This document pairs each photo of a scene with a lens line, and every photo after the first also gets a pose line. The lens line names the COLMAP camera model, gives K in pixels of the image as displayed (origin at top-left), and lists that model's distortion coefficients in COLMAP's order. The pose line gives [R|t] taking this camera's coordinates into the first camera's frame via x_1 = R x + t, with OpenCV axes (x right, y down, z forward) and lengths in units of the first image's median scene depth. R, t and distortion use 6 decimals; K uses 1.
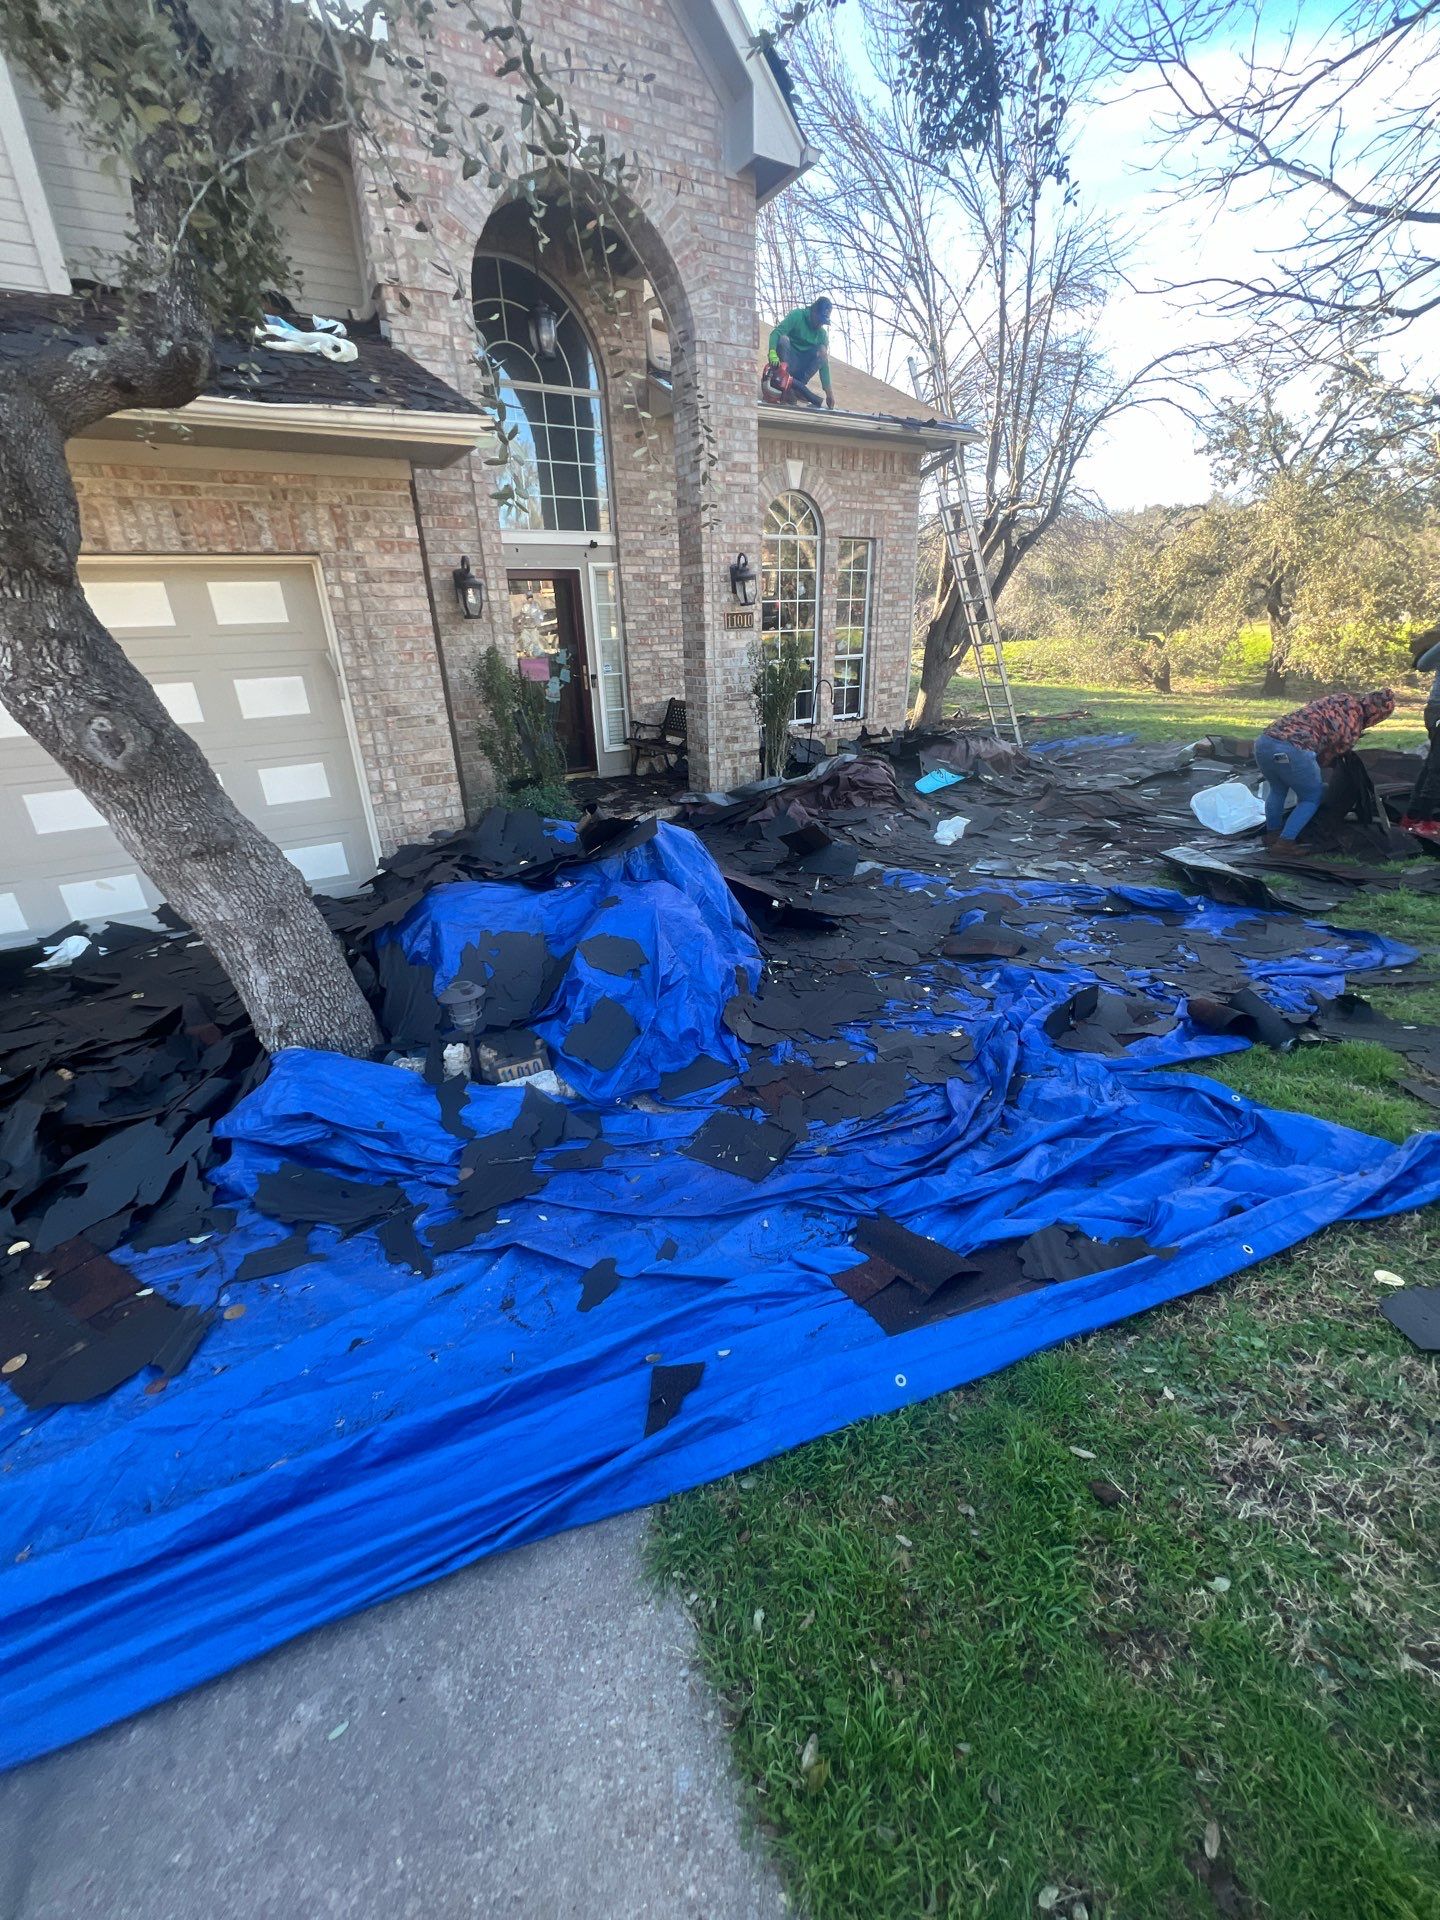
lens RADIAL K [[761.4, 0, 724.3], [0, 761.4, 962.5], [0, 0, 1]] dist [-0.003498, 0.000068]
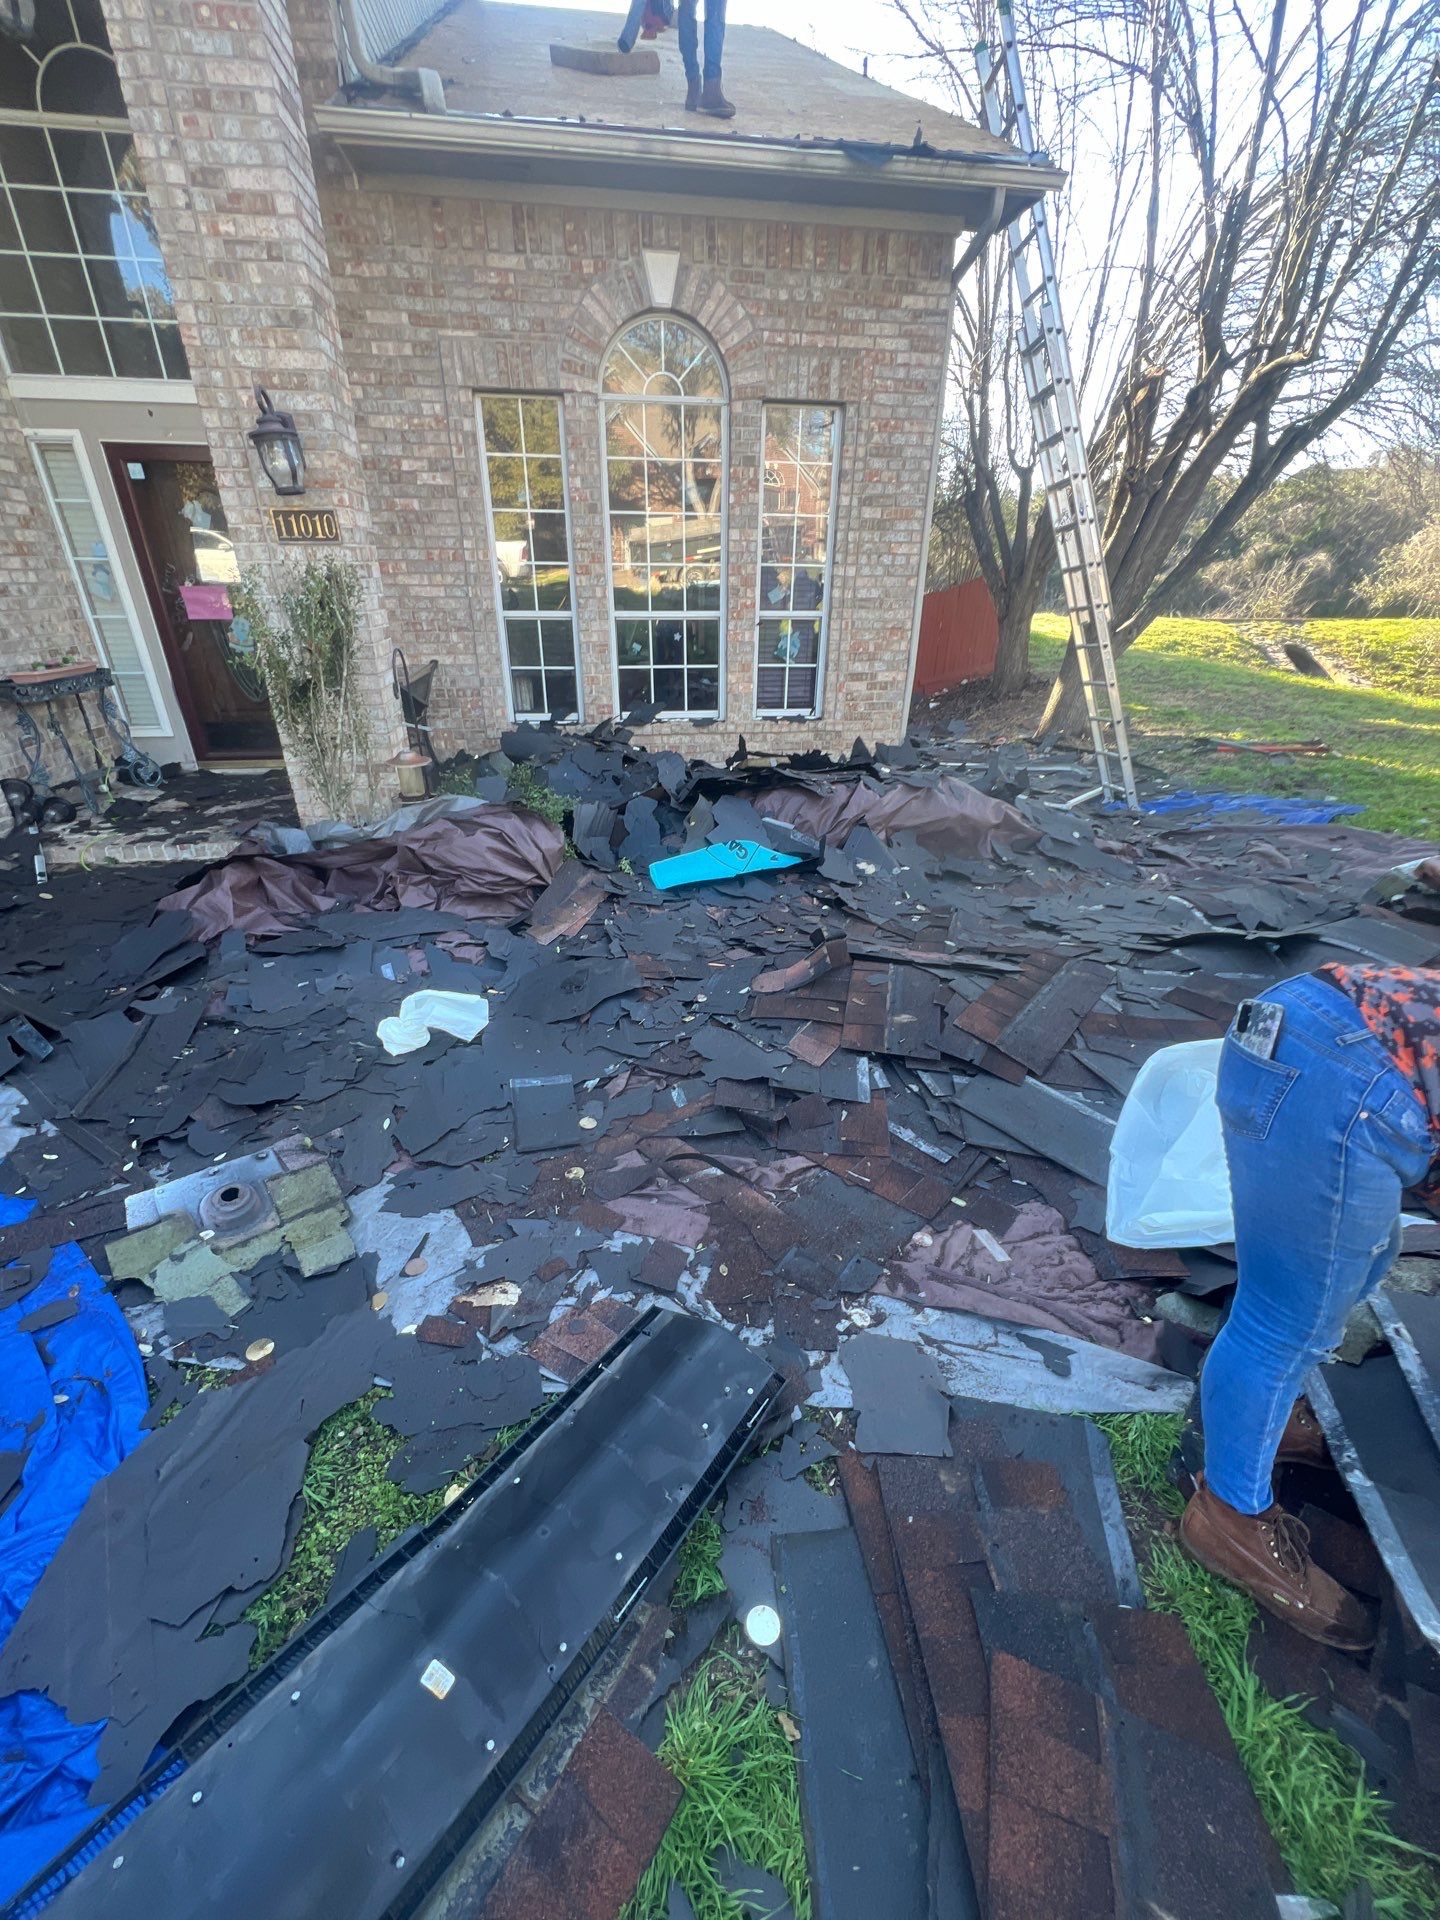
lens RADIAL K [[759.9, 0, 727.7], [0, 759.9, 959.1], [0, 0, 1]] dist [0.001778, -0.000621]
pose [[0.917118, 0.212789, -0.337068, 0.714631], [-0.195383, 0.977021, 0.085176, -0.332862], [0.347447, -0.012259, 0.937620, 0.780873]]
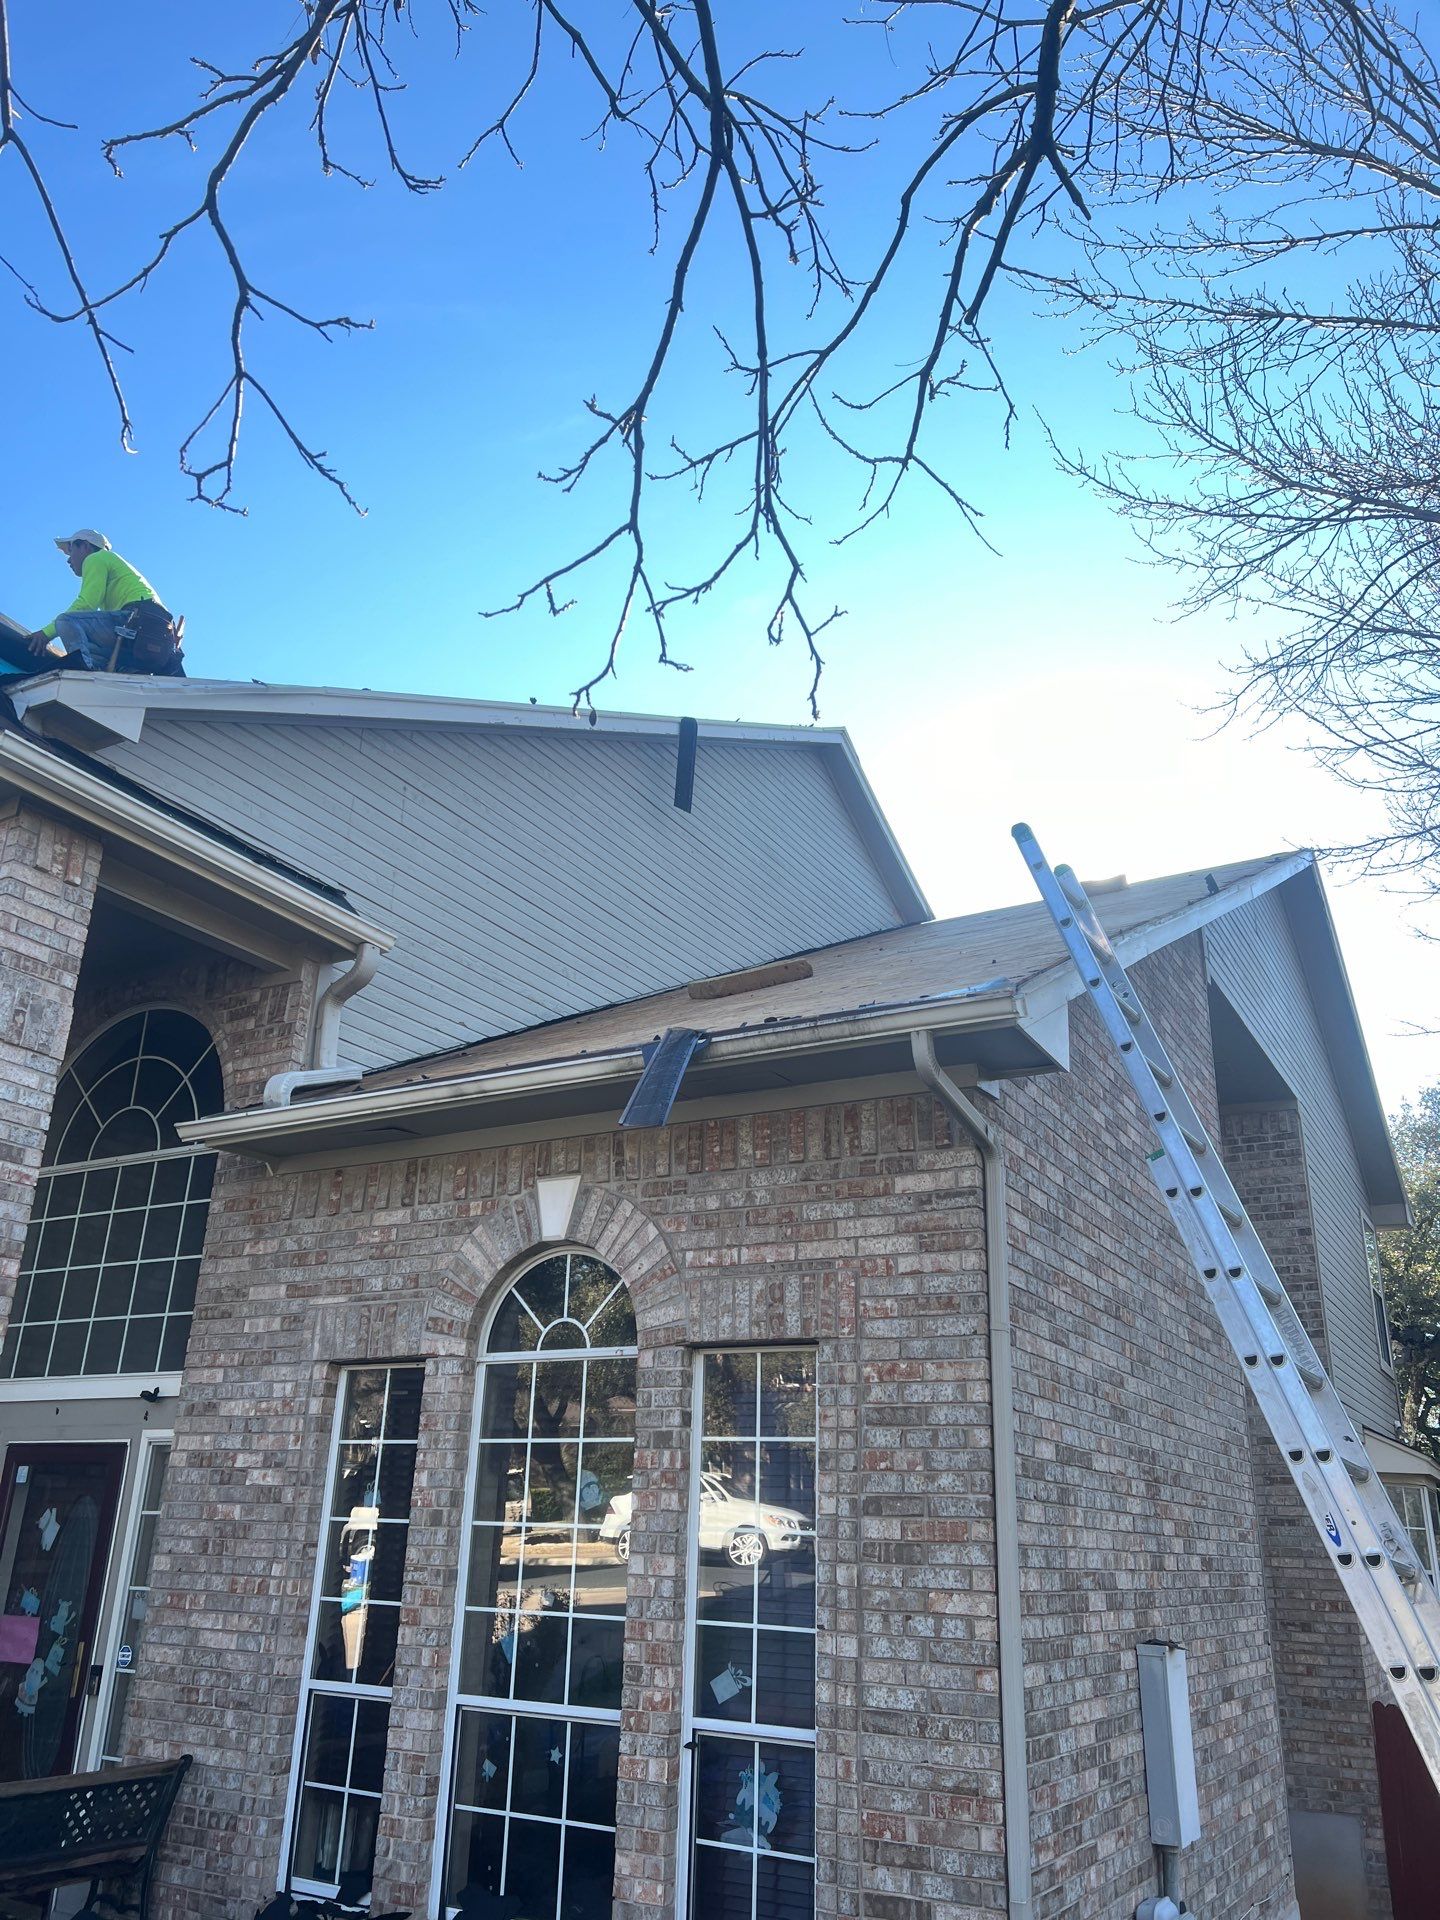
lens RADIAL K [[1443.1, 0, 694.4], [0, 1443.1, 984.2], [0, 0, 1]] dist [0.069500, -0.079935]
pose [[0.454213, -0.269107, -0.849277, 1.285171], [-0.402923, 0.788168, -0.465236, -0.679425], [0.794572, 0.553509, 0.249567, 1.318466]]
